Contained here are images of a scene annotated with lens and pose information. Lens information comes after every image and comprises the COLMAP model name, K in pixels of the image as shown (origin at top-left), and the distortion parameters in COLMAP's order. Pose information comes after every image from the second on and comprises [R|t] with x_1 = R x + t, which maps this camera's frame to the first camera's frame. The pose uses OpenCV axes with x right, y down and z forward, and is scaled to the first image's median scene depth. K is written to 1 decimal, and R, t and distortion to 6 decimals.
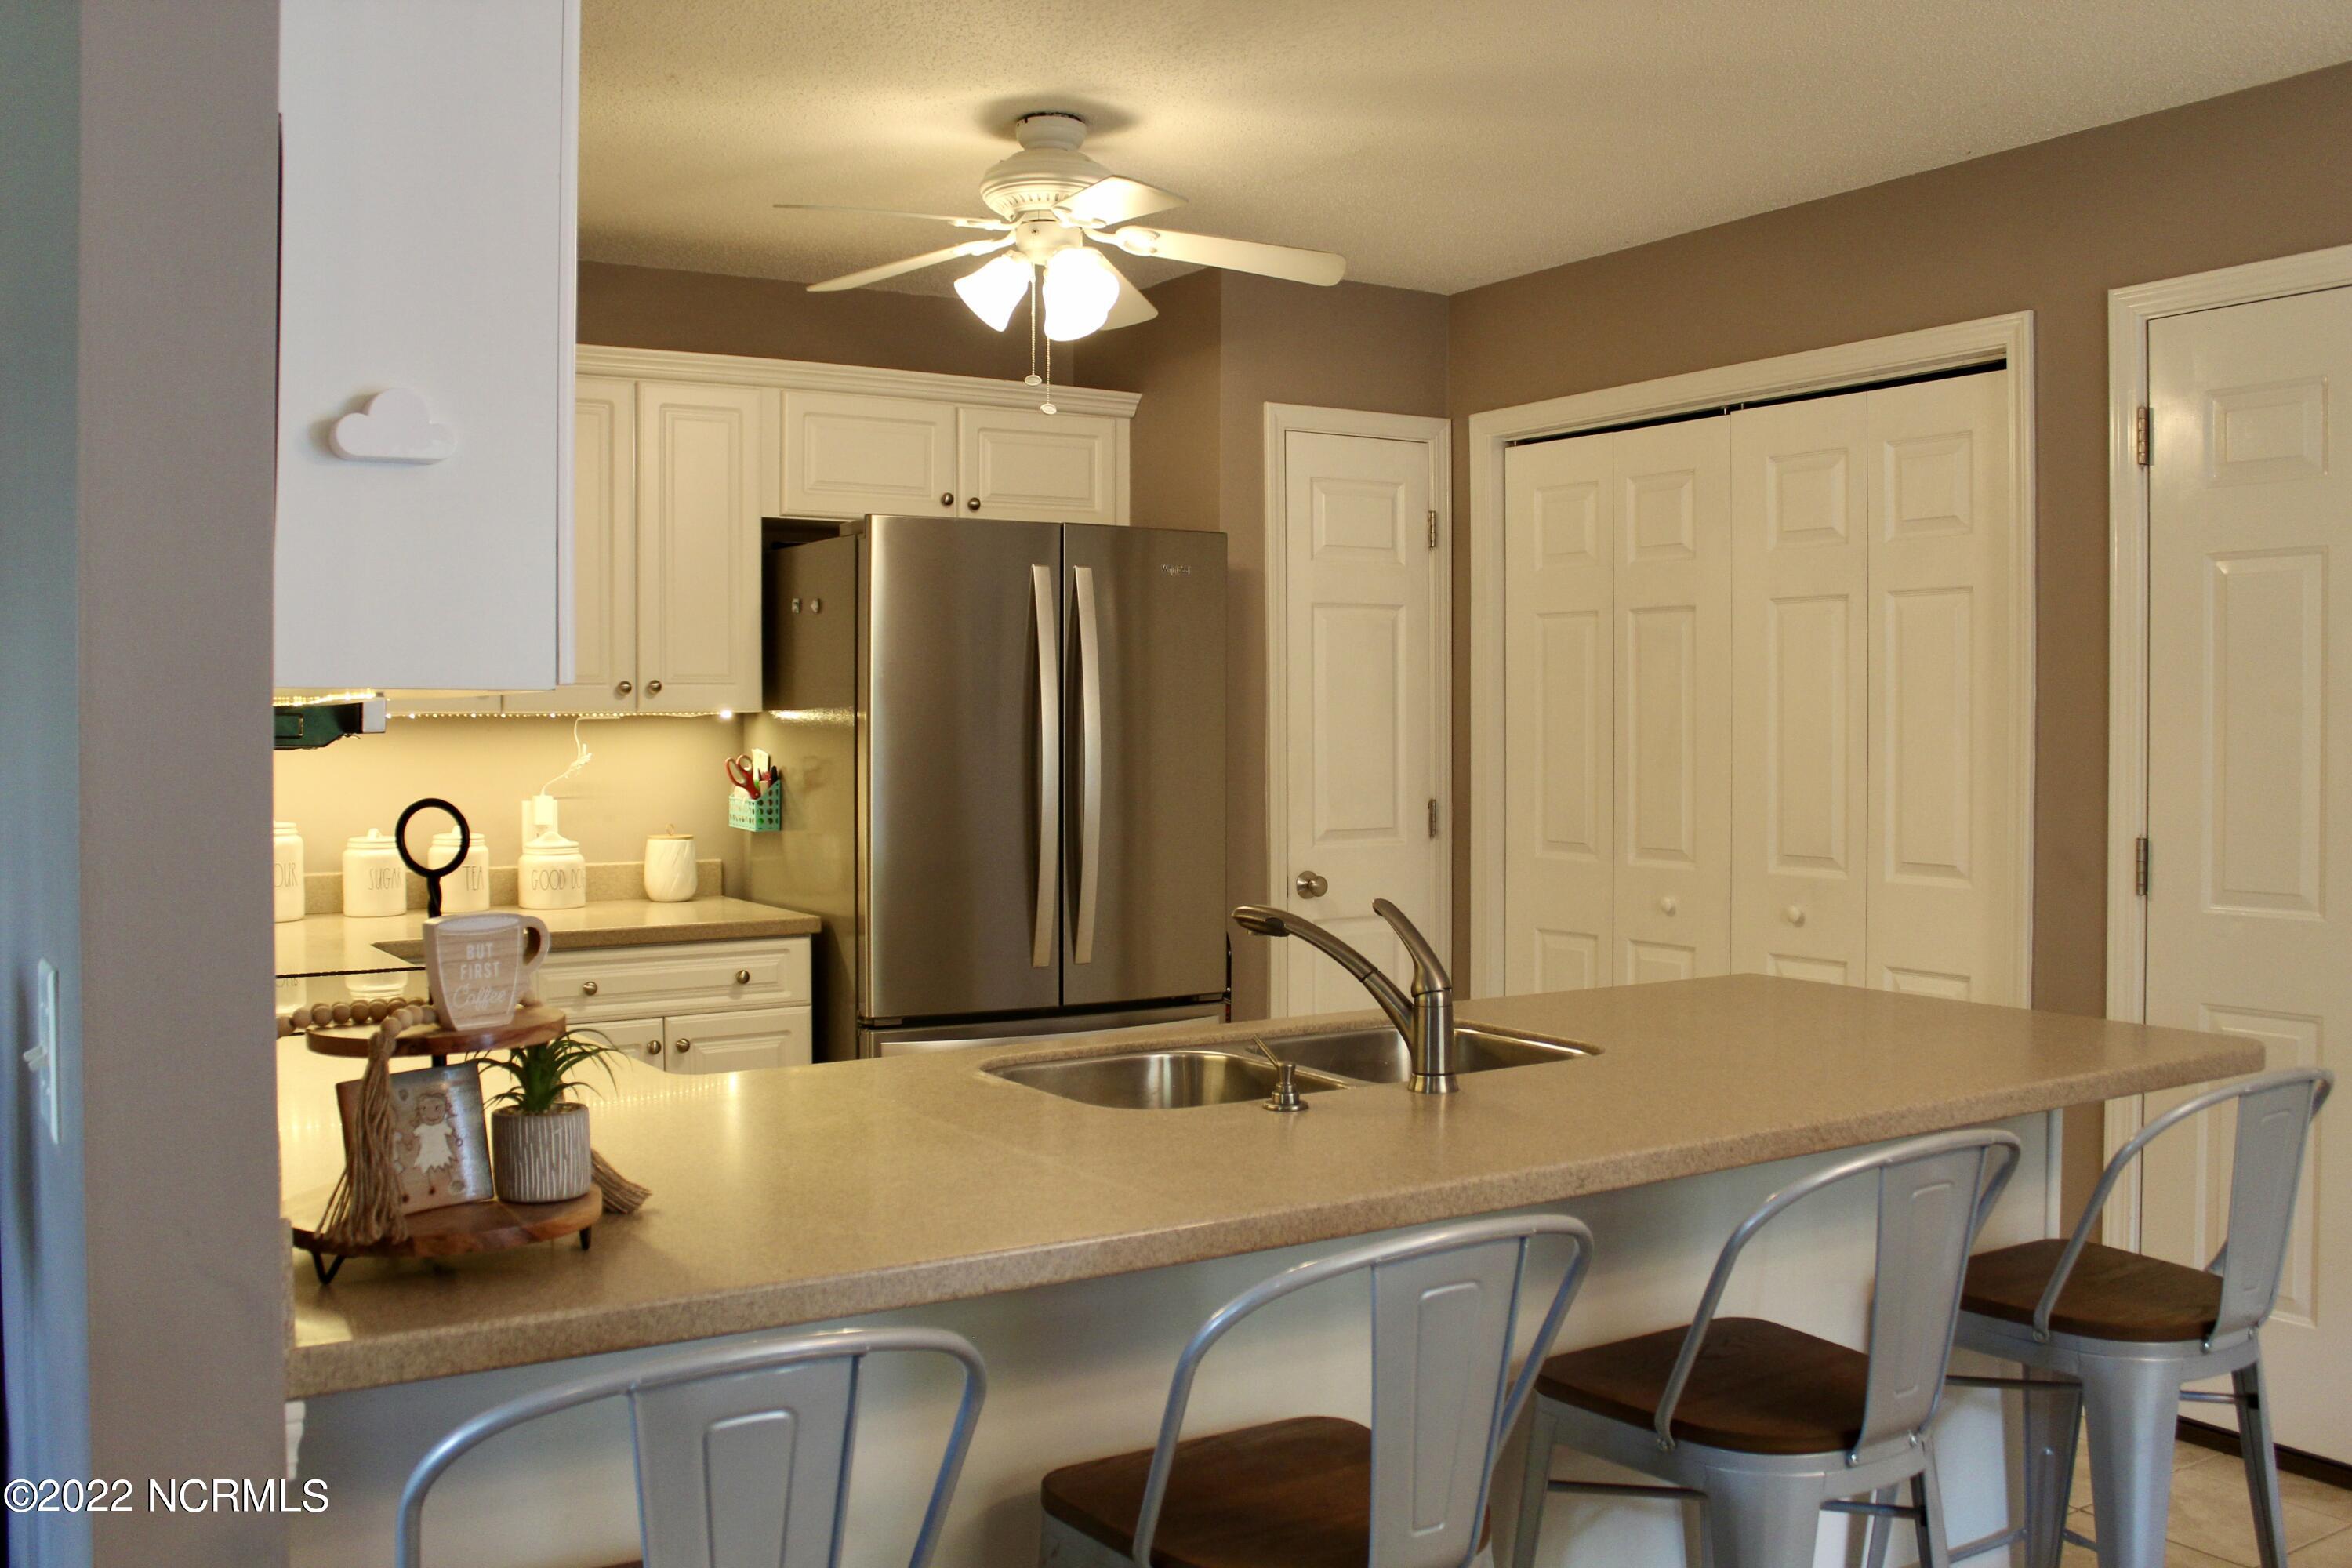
lens RADIAL K [[2143.1, 0, 1172.7], [0, 2143.1, 785.5], [0, 0, 1]] dist [-0.066437, 0.000000]
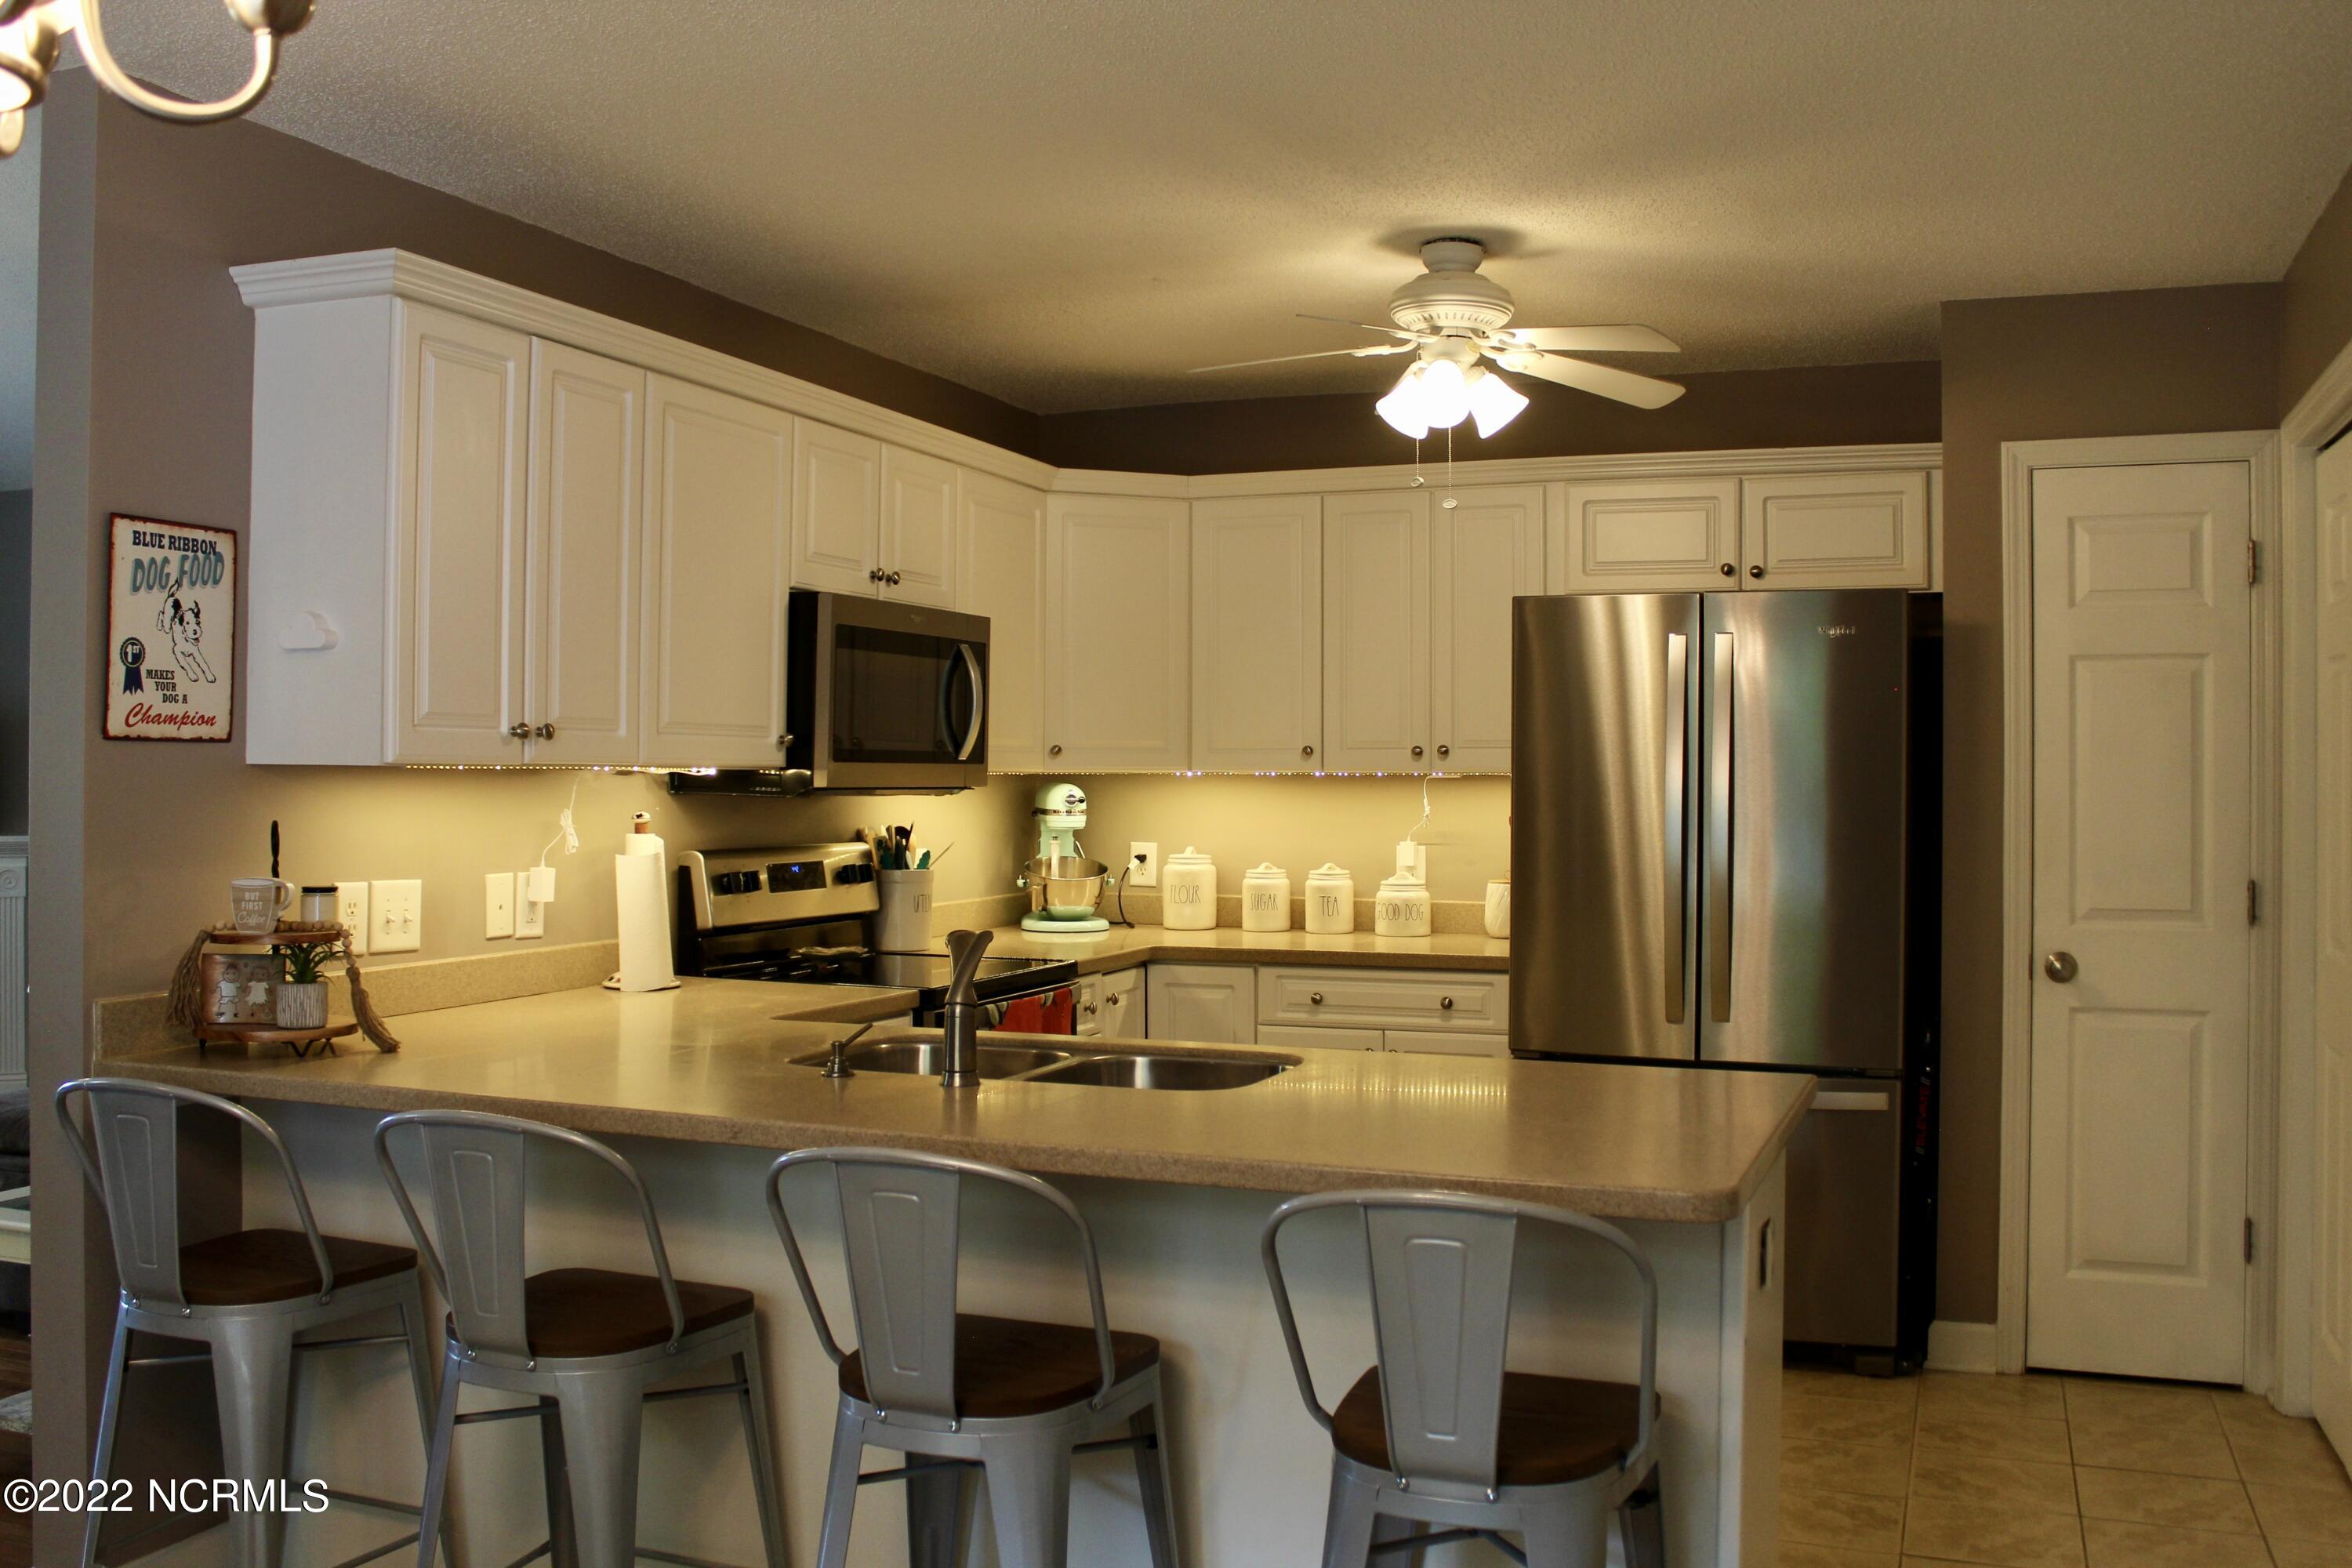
lens RADIAL K [[2143.1, 0, 1169.9], [0, 2143.1, 774.0], [0, 0, 1]] dist [-0.066437, 0.000000]
pose [[0.599562, 0.005990, -0.800306, 0.605994], [-0.029710, 0.999449, -0.014778, -0.011852], [0.799777, 0.032637, 0.599410, 0.177112]]
